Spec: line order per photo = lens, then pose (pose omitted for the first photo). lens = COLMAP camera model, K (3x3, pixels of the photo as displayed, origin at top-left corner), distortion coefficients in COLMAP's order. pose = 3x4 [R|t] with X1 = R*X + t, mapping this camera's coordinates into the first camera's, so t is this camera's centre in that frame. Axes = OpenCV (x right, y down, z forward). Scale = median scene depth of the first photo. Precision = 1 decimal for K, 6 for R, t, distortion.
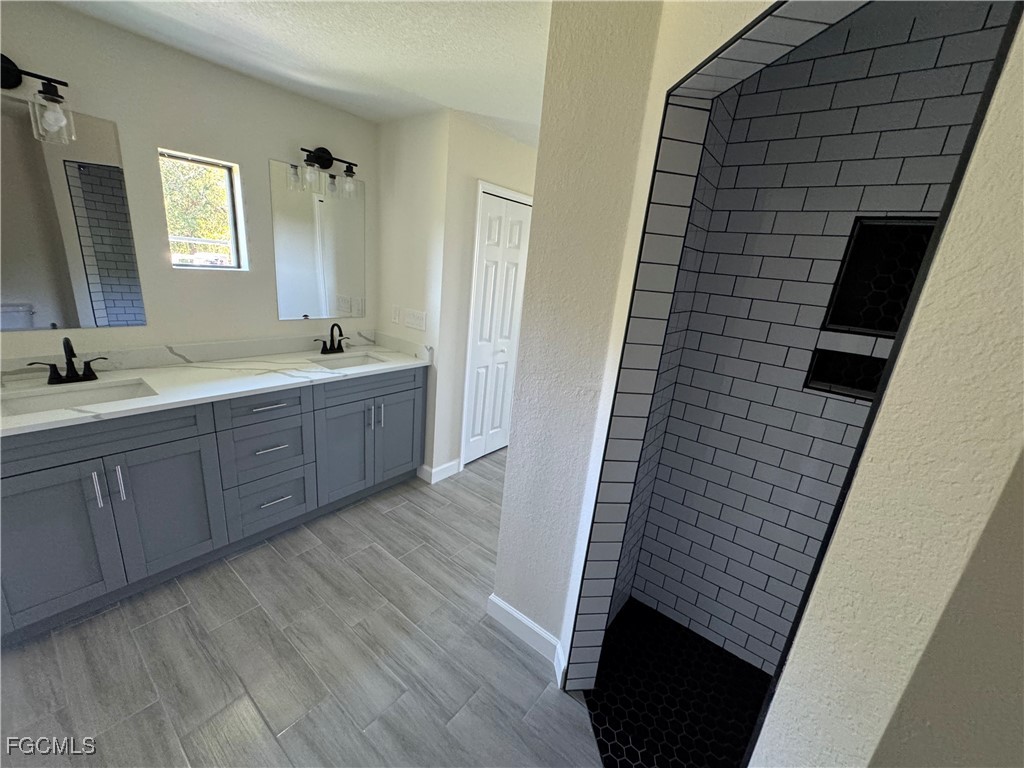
lens RADIAL K [[410.8, 0, 512.0], [0, 410.8, 384.0], [0, 0, 1]] dist [-0.001464, -0.000050]
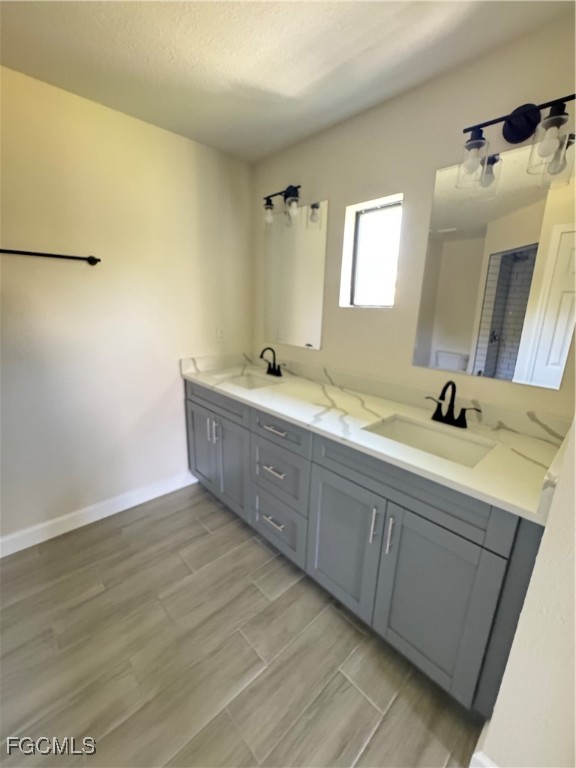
lens RADIAL K [[308.1, 0, 288.0], [0, 308.1, 384.0], [0, 0, 1]] dist [-0.001464, -0.000050]
pose [[-0.138223, 0.153831, -0.978381, 0.116775], [-0.319276, 0.928204, 0.191048, -0.194714], [0.937527, 0.338782, -0.079185, 1.002154]]
